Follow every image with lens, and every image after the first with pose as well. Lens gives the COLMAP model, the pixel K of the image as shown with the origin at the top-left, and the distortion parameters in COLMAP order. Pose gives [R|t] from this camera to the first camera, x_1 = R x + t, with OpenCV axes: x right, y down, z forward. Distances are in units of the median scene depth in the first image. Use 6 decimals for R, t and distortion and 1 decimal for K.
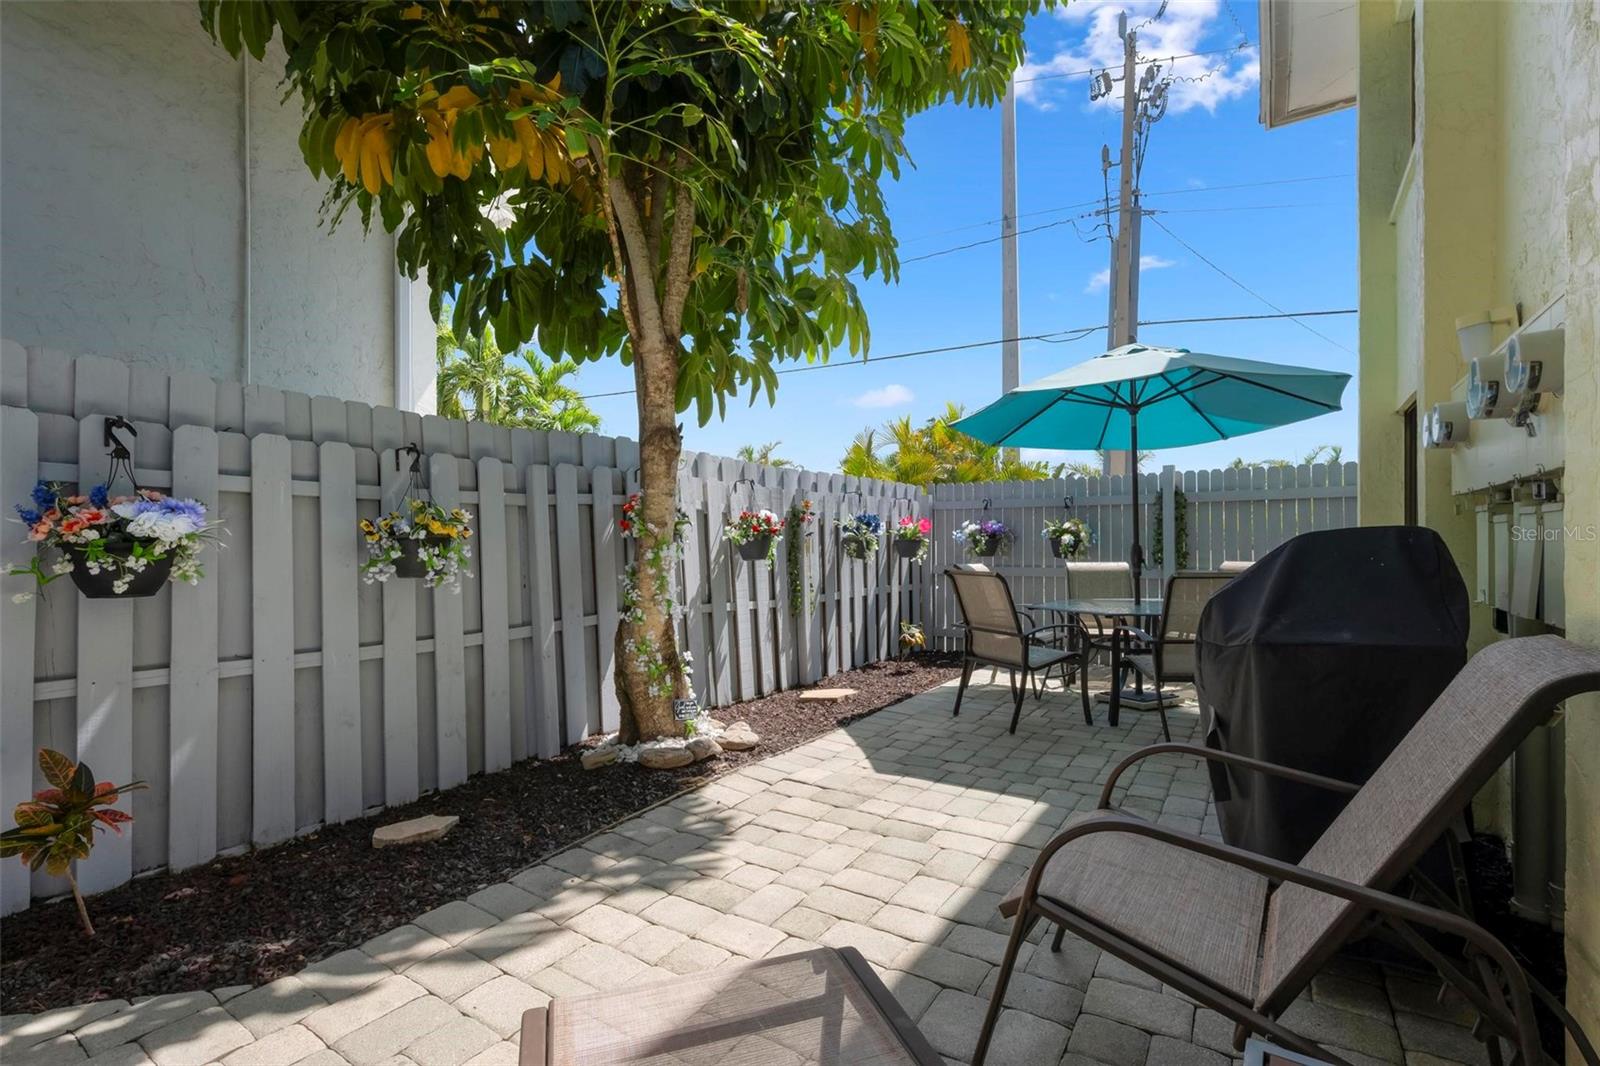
lens RADIAL K [[741.3, 0, 804.6], [0, 741.3, 544.9], [0, 0, 1]] dist [0.001749, -0.000618]
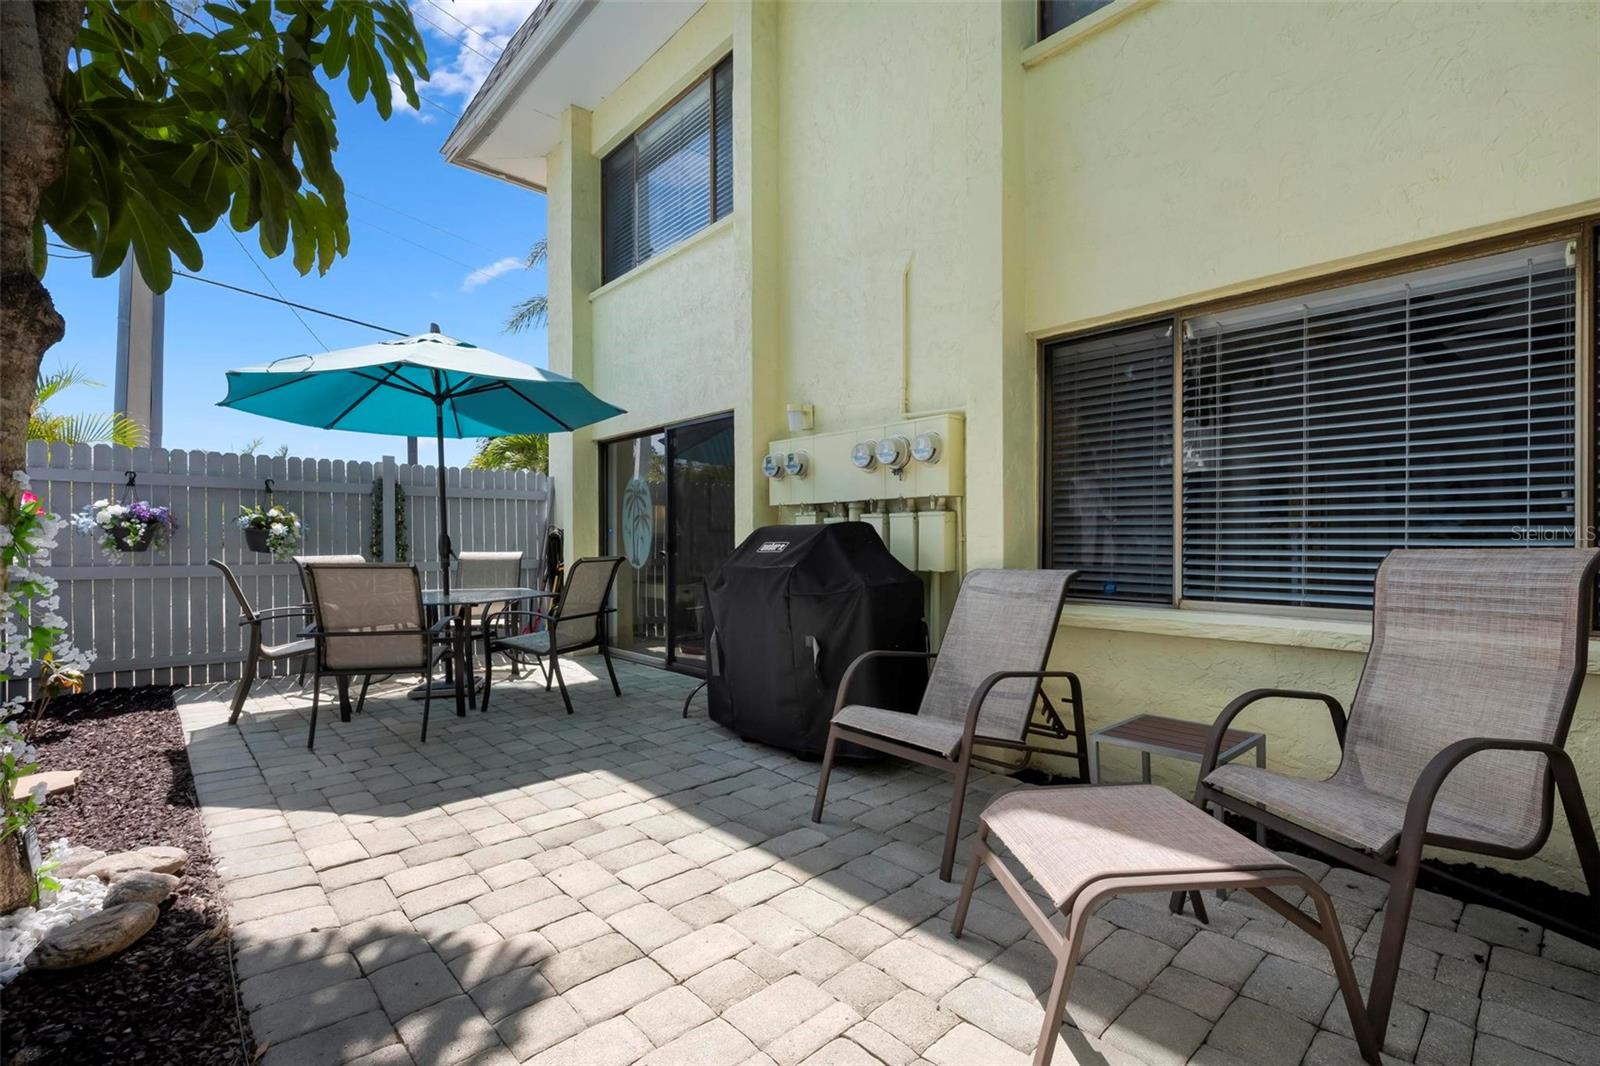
lens RADIAL K [[741.3, 0, 802.9], [0, 741.3, 537.3], [0, 0, 1]] dist [0.001749, -0.000618]
pose [[0.234394, 0.005242, 0.972128, -0.622388], [0.001135, 0.999983, -0.005666, 0.013216], [-0.972141, 0.002432, 0.234384, 0.427698]]
